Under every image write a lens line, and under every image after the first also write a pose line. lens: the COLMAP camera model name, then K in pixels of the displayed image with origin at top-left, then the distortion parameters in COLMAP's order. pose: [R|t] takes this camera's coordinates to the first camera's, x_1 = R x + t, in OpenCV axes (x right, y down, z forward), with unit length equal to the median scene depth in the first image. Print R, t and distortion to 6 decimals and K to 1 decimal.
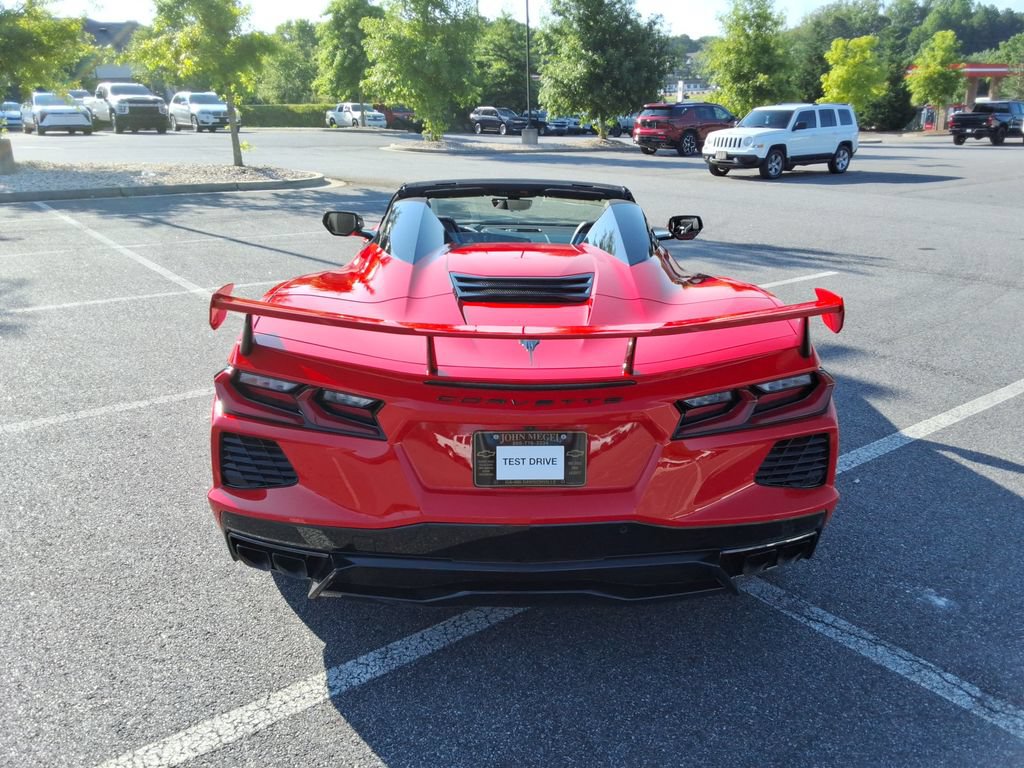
lens RADIAL K [[822.9, 0, 522.4], [0, 822.9, 381.0], [0, 0, 1]] dist [0.110214, -0.178214]
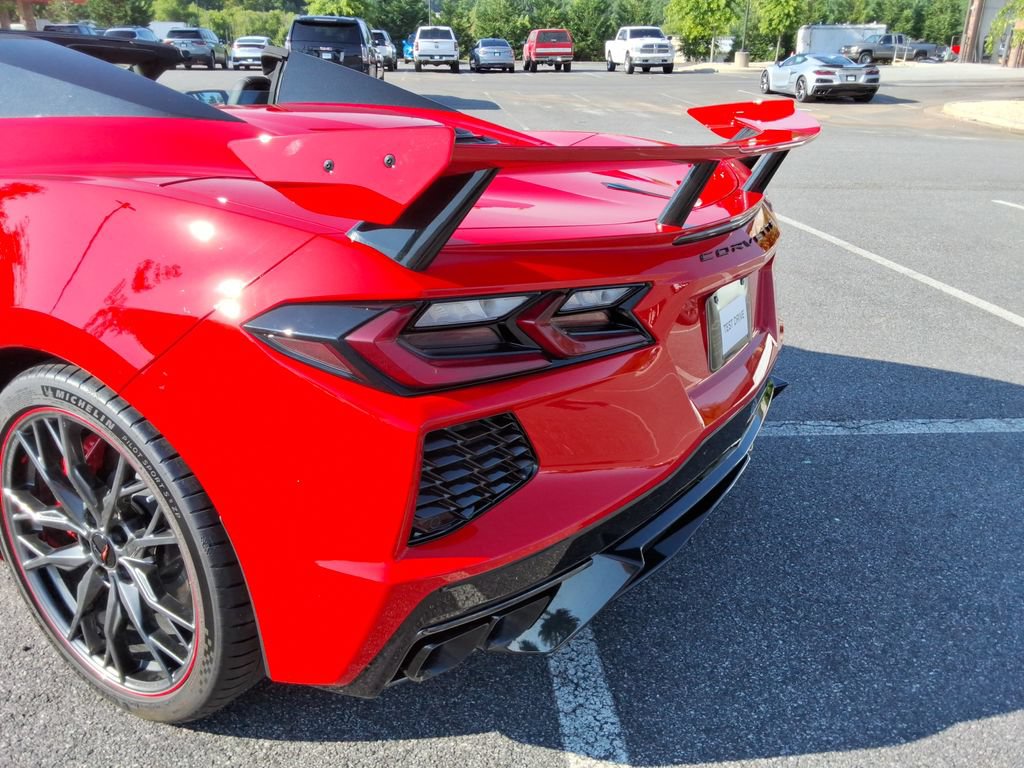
lens RADIAL K [[822.9, 0, 520.6], [0, 822.9, 371.7], [0, 0, 1]] dist [0.118097, -0.188038]
pose [[0.524863, -0.287842, 0.801041, -0.088626], [0.237072, 0.953283, 0.187212, -0.006387], [-0.817506, 0.091644, 0.568582, 0.084698]]
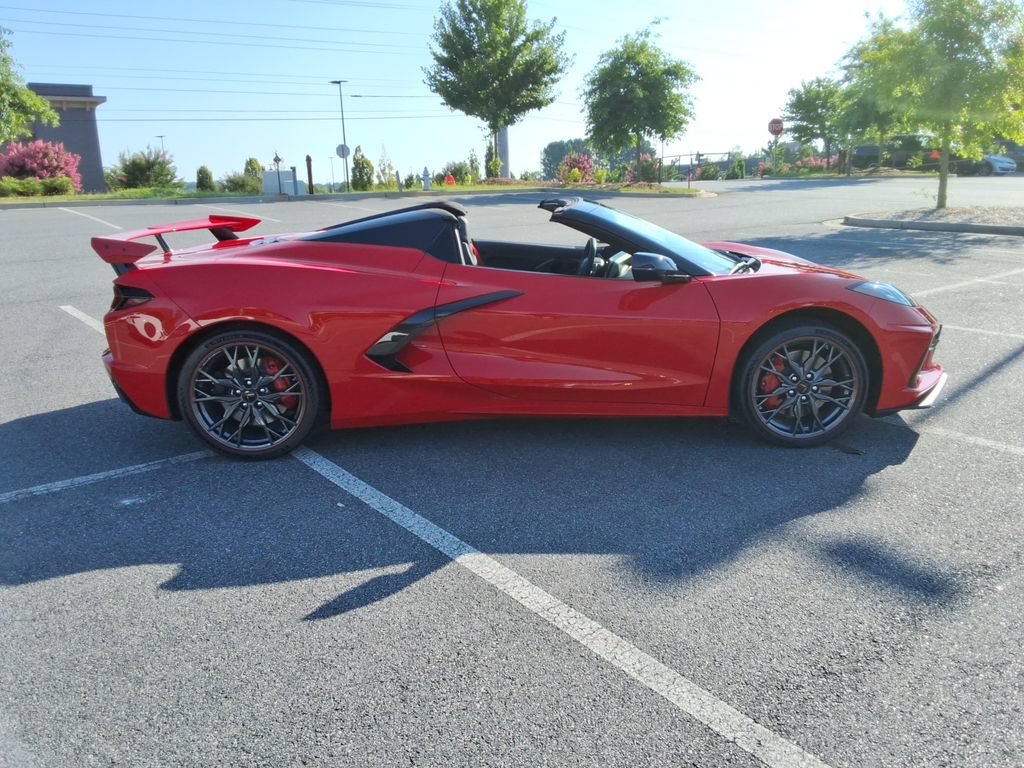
lens RADIAL K [[822.9, 0, 520.6], [0, 822.9, 371.7], [0, 0, 1]] dist [0.118097, -0.188038]
pose [[-0.003267, 0.234255, -0.972170, 0.262956], [-0.295734, 0.928463, 0.224717, -0.061231], [0.955265, 0.288238, 0.066244, 0.220307]]
